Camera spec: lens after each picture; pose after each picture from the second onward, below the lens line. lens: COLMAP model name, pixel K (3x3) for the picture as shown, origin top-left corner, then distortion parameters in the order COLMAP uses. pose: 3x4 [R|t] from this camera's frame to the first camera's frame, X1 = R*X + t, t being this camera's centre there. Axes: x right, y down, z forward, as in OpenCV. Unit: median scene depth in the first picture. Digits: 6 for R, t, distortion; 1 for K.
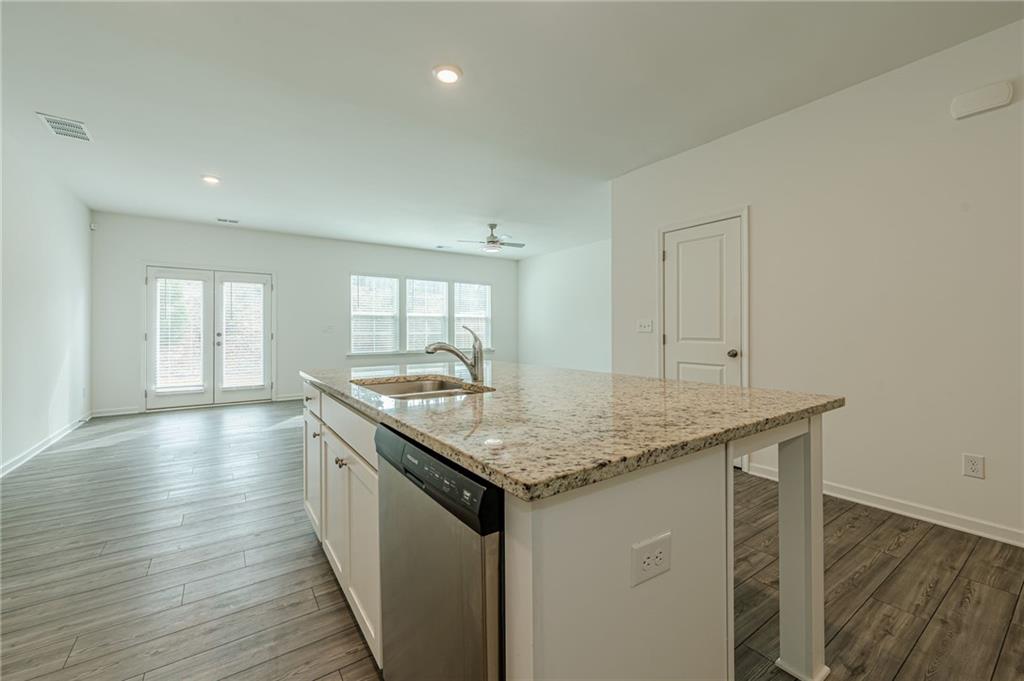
lens RADIAL K [[411.9, 0, 496.9], [0, 411.9, 331.1], [0, 0, 1]] dist [-0.005779, 0.001645]
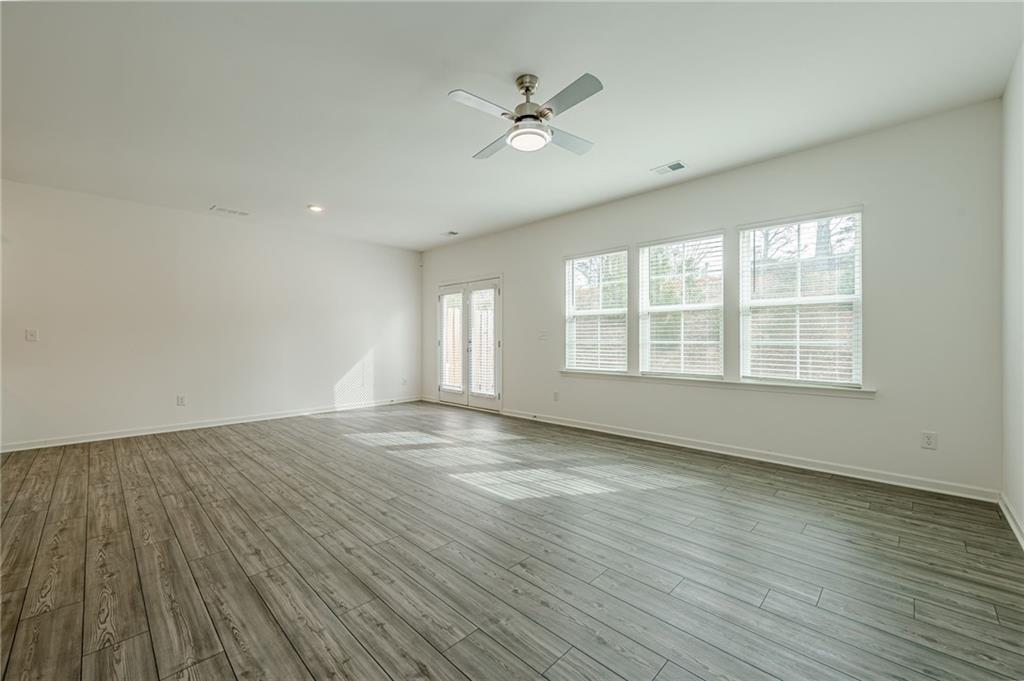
lens RADIAL K [[411.9, 0, 527.8], [0, 411.9, 336.6], [0, 0, 1]] dist [-0.005779, 0.001645]
pose [[0.222258, -0.004678, -0.974977, 0.398494], [-0.002461, 0.999983, -0.005359, 0.001243], [0.974985, 0.003590, 0.222243, 0.911601]]
